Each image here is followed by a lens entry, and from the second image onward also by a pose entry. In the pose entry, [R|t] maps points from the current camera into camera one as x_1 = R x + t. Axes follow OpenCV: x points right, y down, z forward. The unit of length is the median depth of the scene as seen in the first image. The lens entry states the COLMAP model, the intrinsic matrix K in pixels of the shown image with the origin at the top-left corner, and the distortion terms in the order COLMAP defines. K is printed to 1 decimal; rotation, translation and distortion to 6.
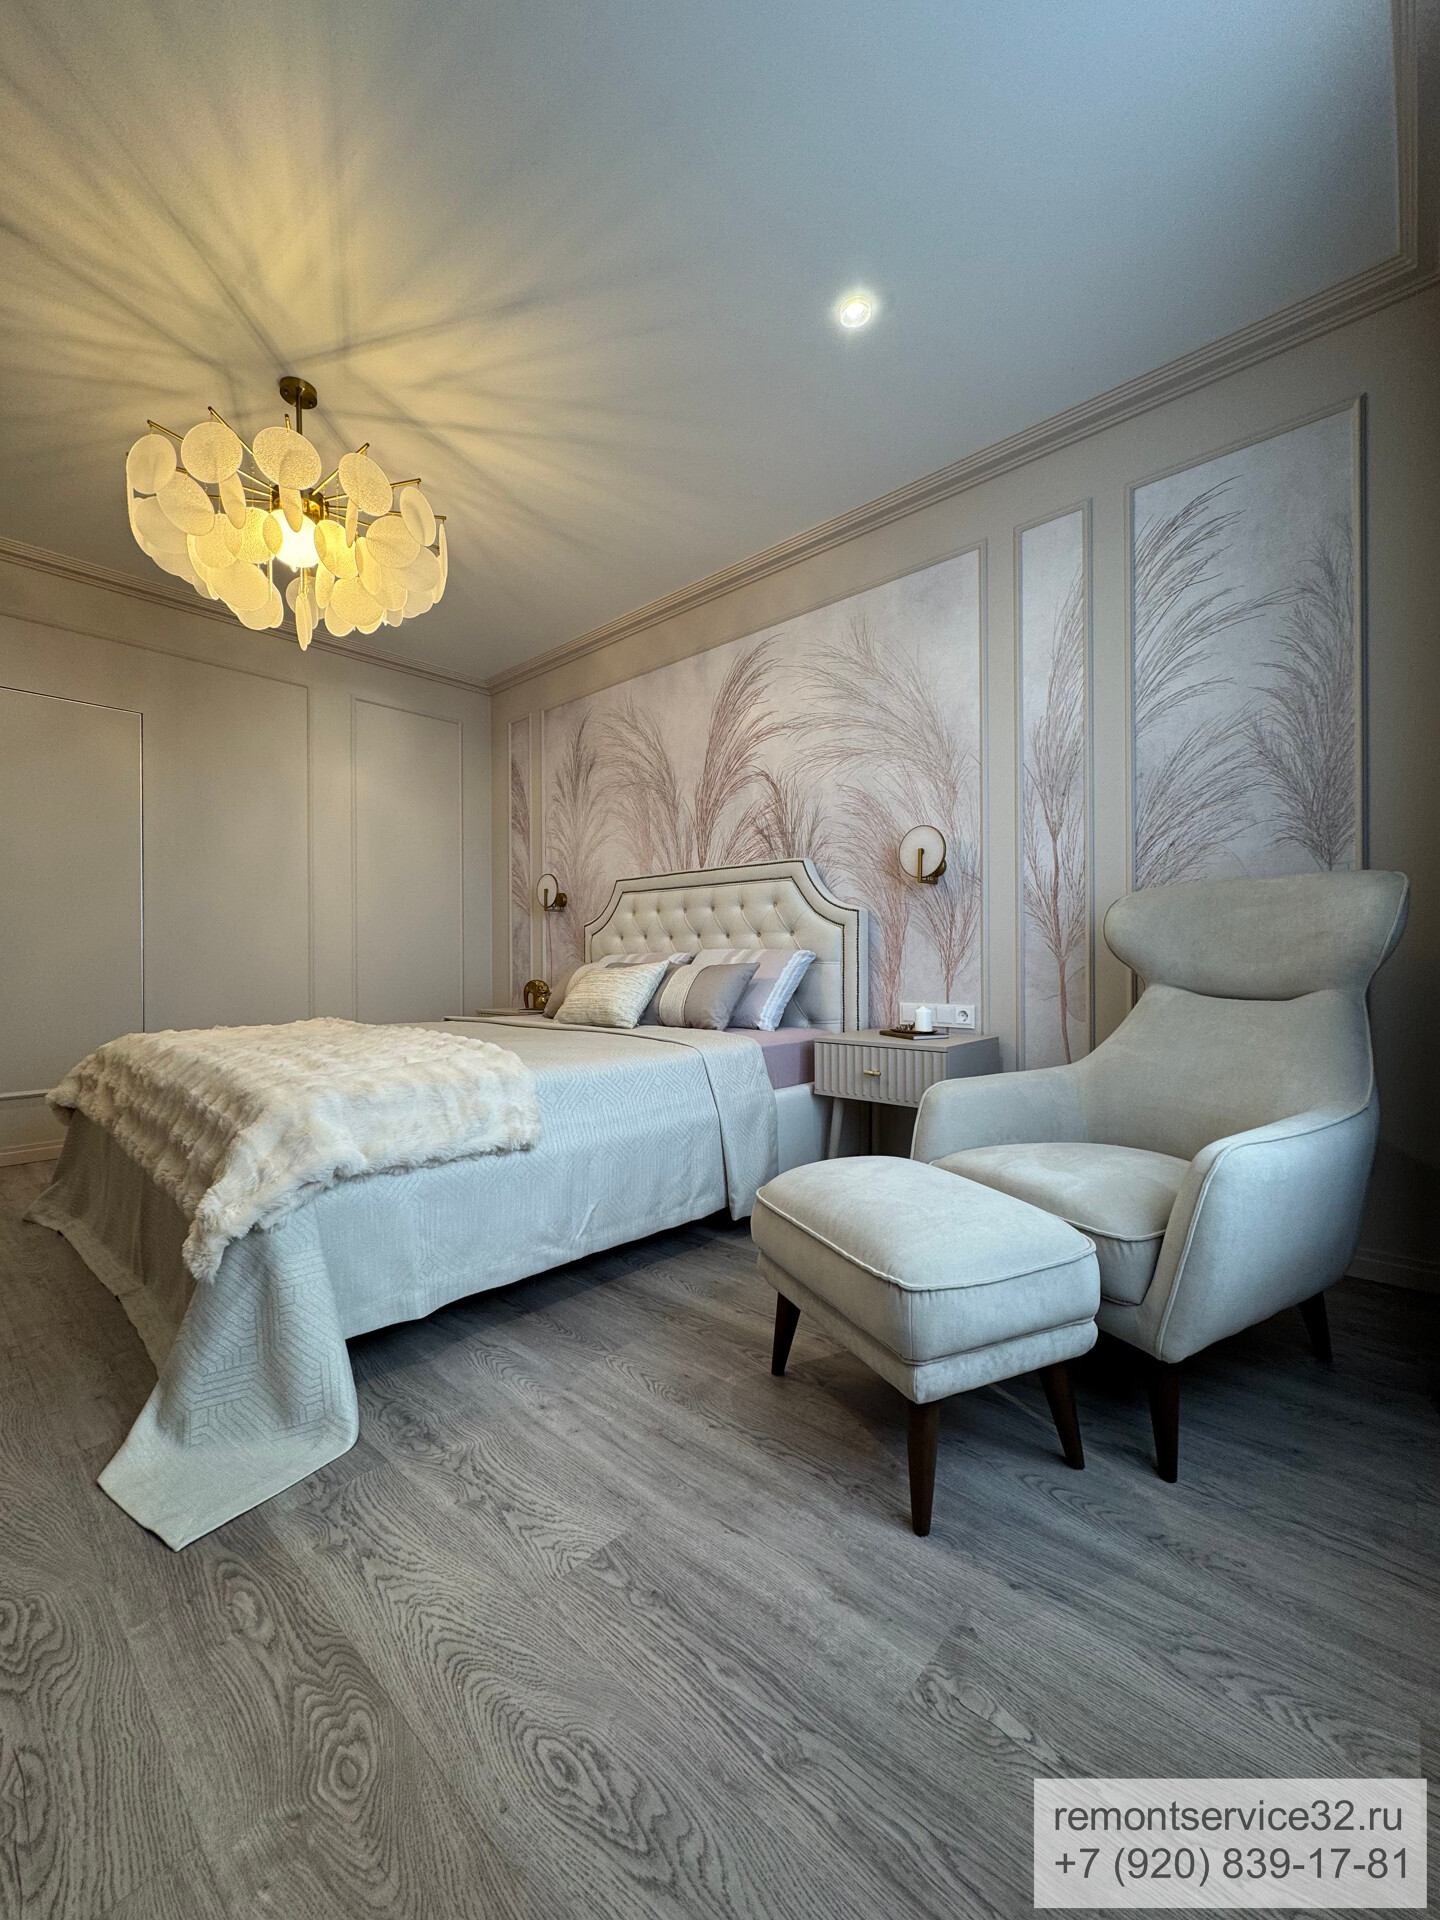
lens RADIAL K [[771.6, 0, 724.2], [0, 771.6, 954.8], [0, 0, 1]] dist [-0.000396, 0.000155]
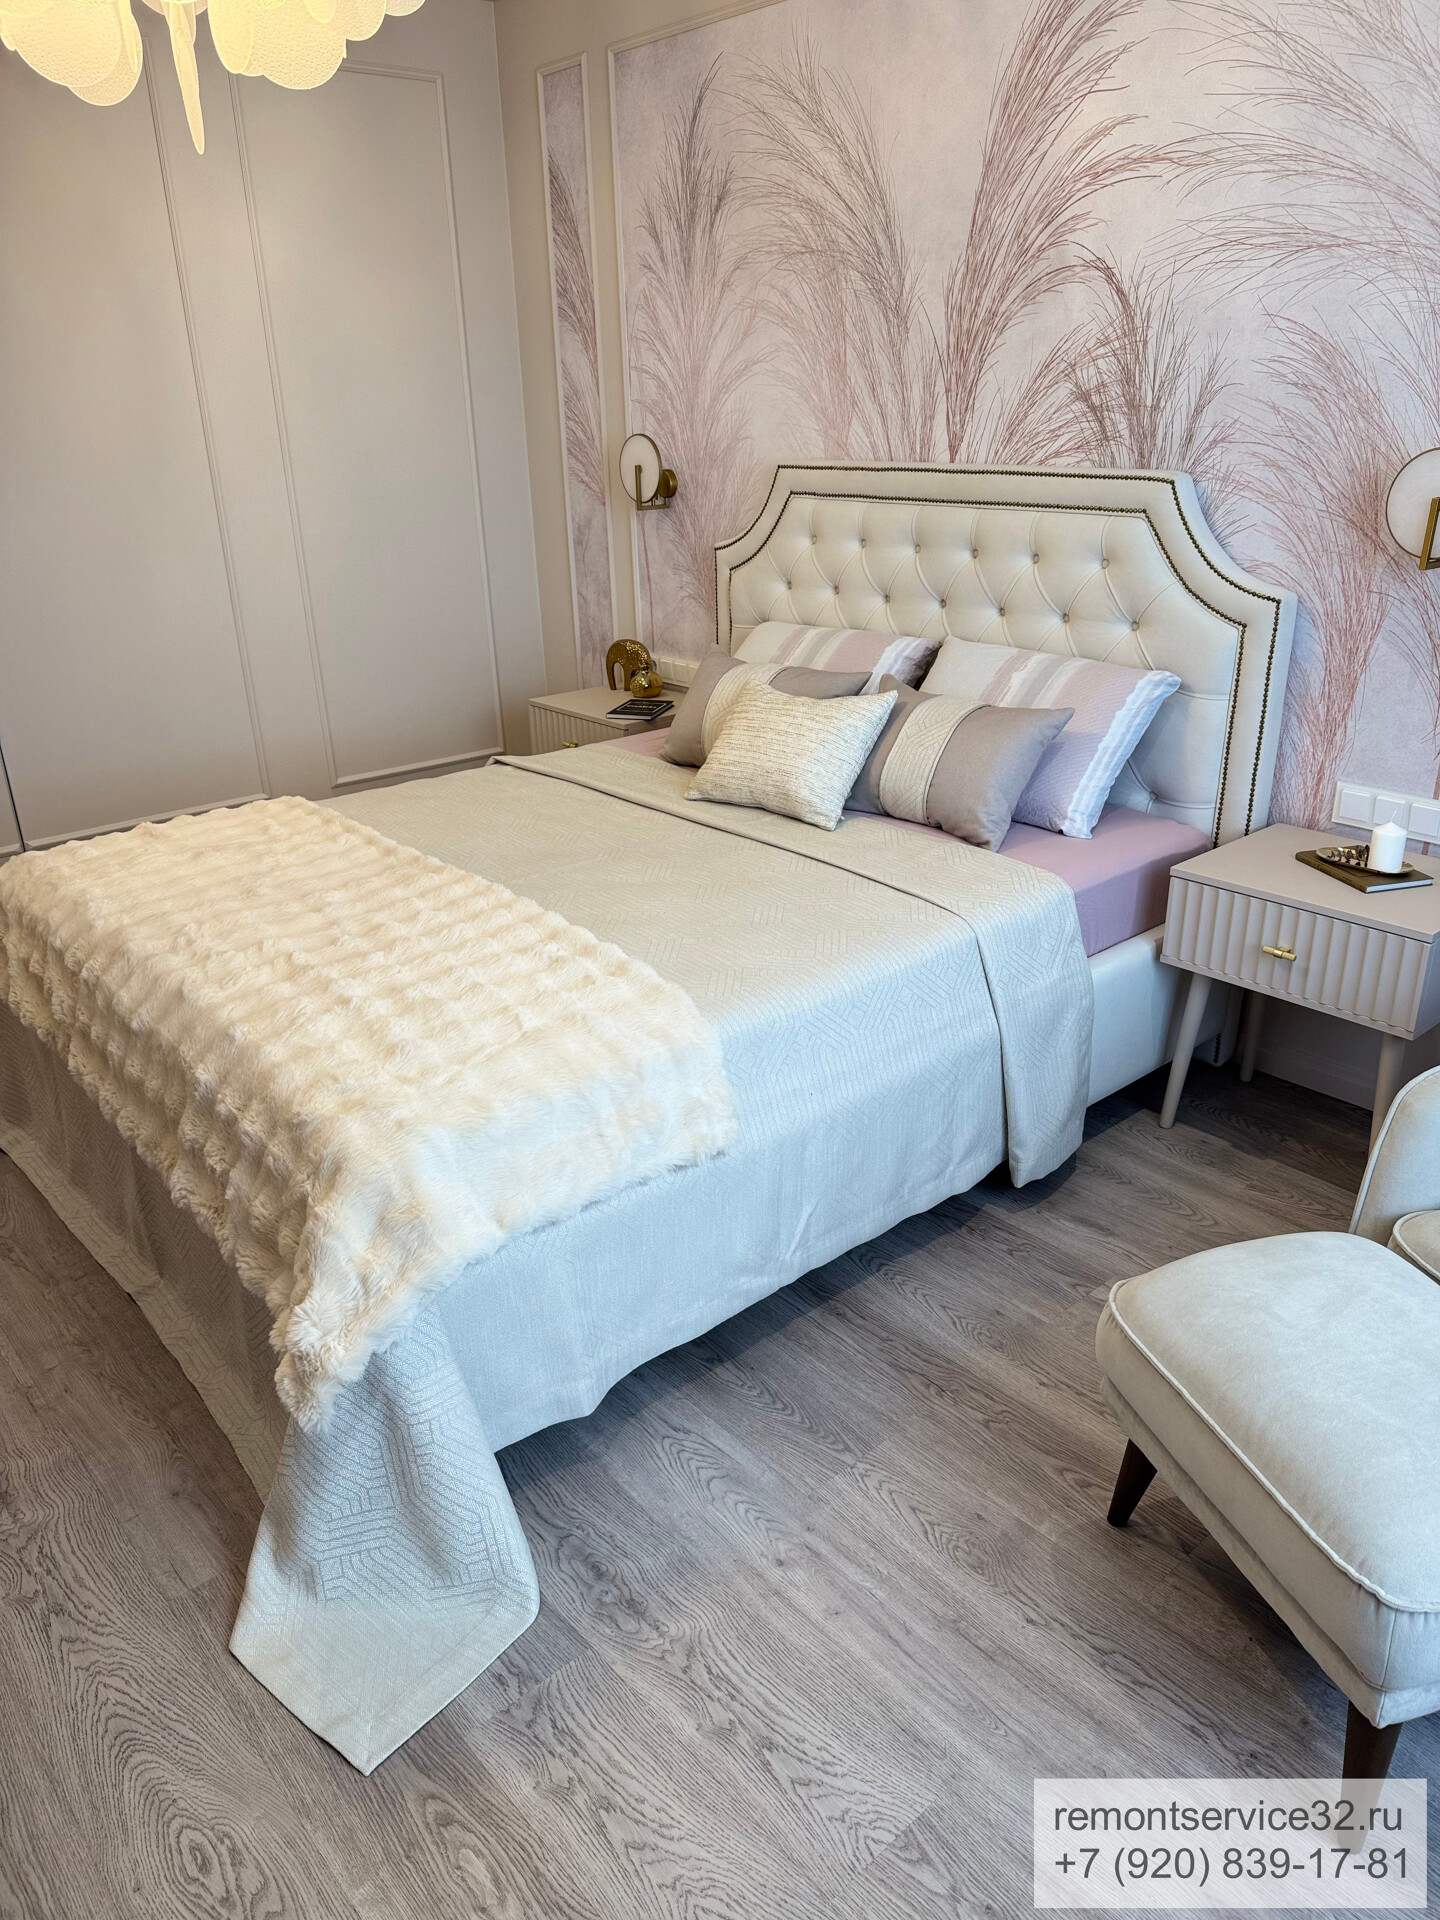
lens RADIAL K [[1372.1, 0, 722.1], [0, 1372.1, 967.6], [0, 0, 1]] dist [0.033532, -0.046621]
pose [[0.992485, 0.030957, -0.118388, -0.077493], [0.018293, 0.919065, 0.393682, -0.203253], [0.120993, -0.392889, 0.911591, 0.029688]]
